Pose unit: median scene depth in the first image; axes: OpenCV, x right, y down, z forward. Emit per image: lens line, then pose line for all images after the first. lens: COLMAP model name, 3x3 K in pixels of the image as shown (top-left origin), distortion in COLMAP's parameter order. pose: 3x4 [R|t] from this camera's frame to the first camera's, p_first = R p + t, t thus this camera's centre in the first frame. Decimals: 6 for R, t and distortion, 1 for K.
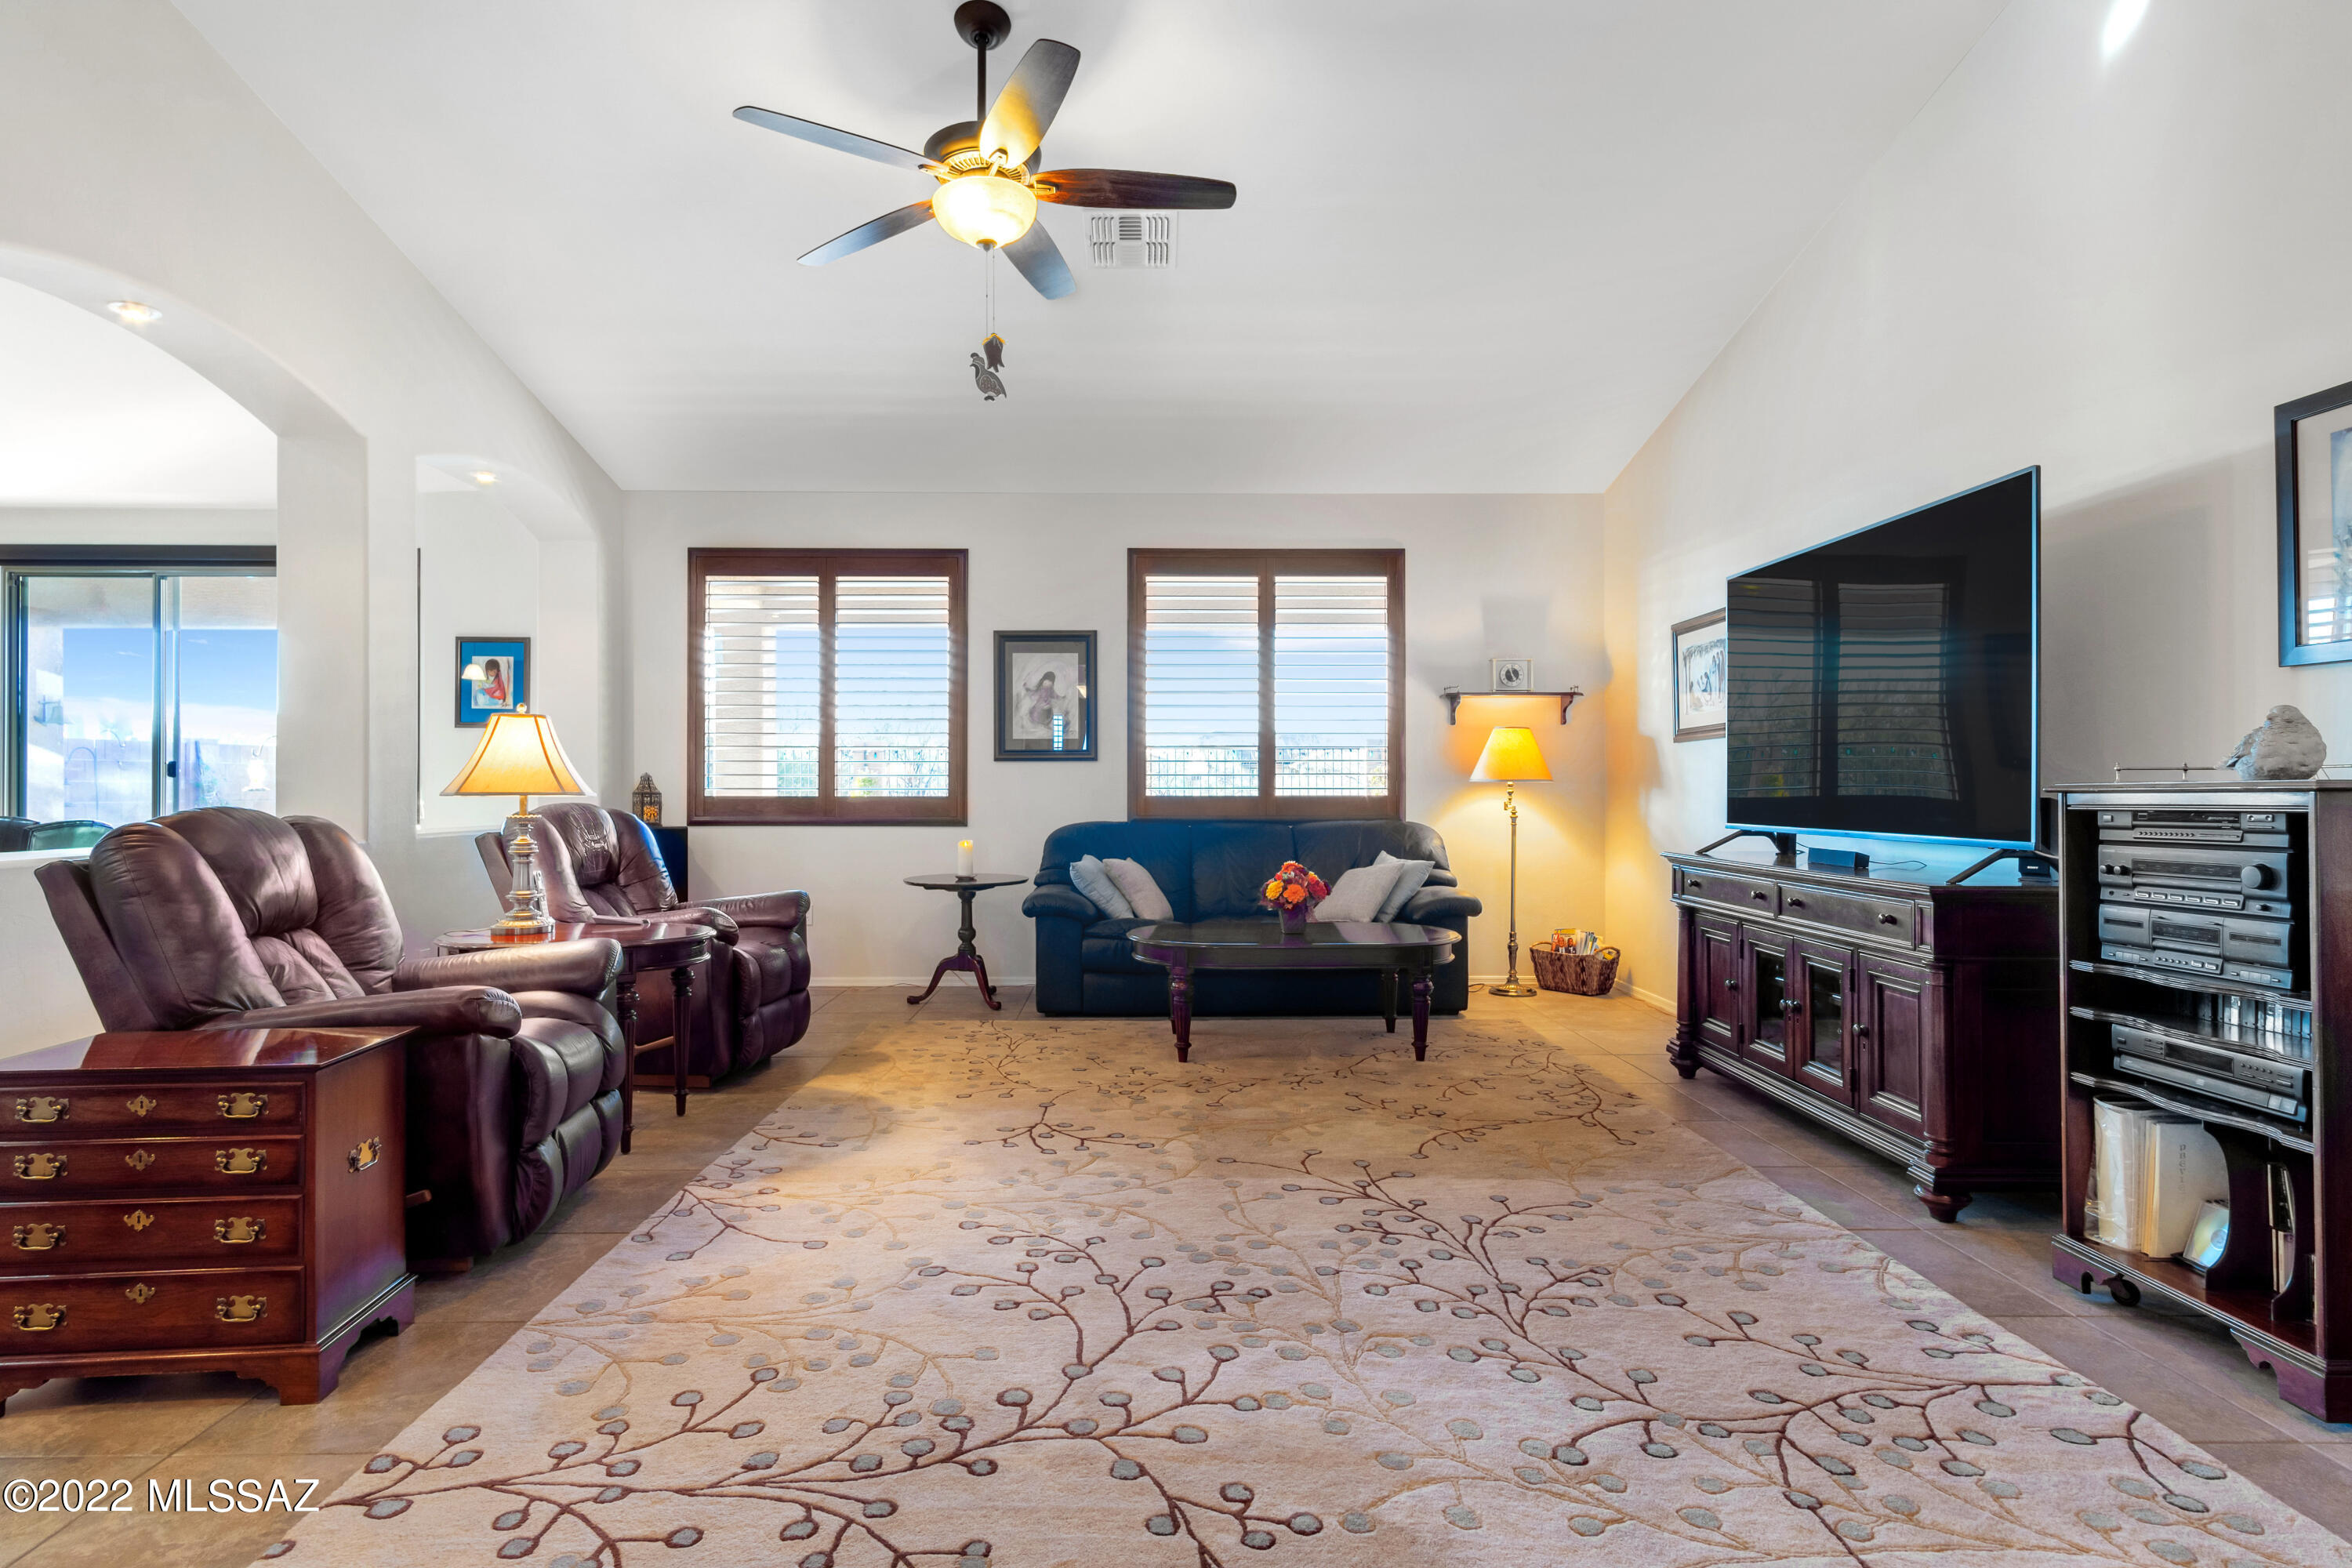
lens RADIAL K [[1253.8, 0, 1173.5], [0, 1253.8, 784.2], [0, 0, 1]] dist [0.004550, 0.000531]
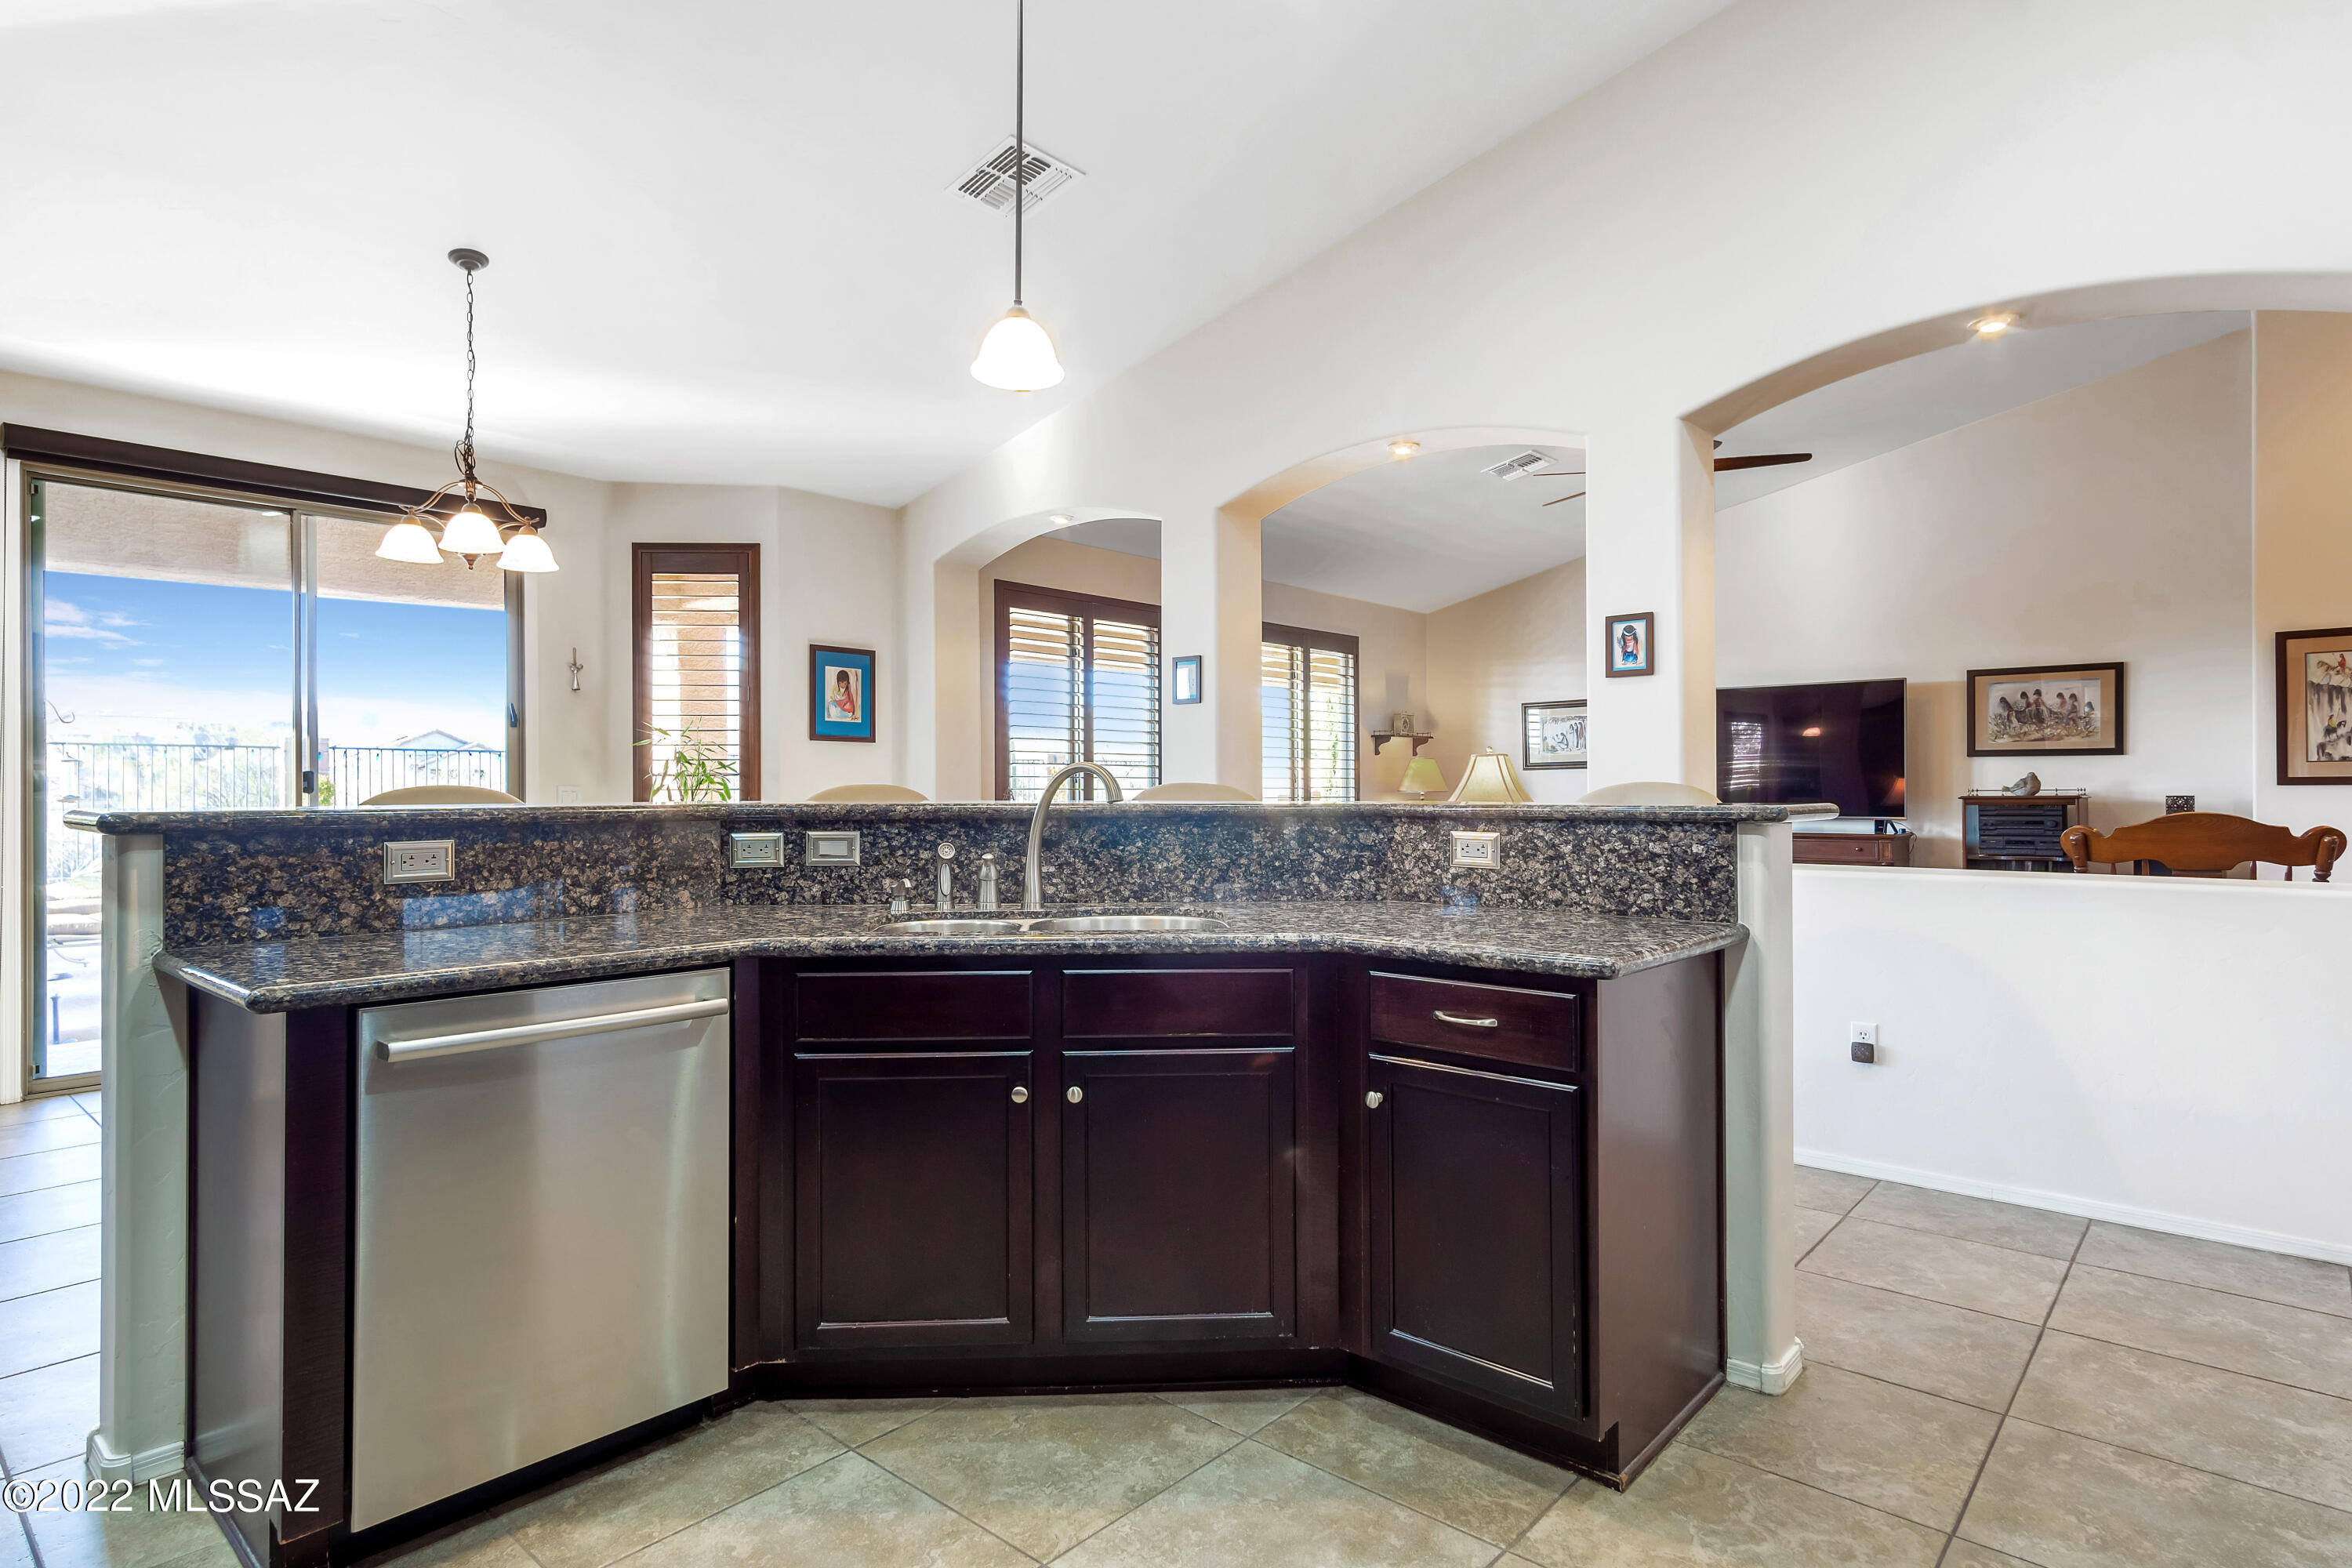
lens RADIAL K [[1253.8, 0, 1165.8], [0, 1253.8, 785.0], [0, 0, 1]] dist [0.004550, 0.000531]
pose [[0.685896, -0.000326, 0.727700, -1.058123], [-0.004979, 0.999974, 0.005141, -0.016955], [-0.727683, -0.007150, 0.685877, 0.148461]]
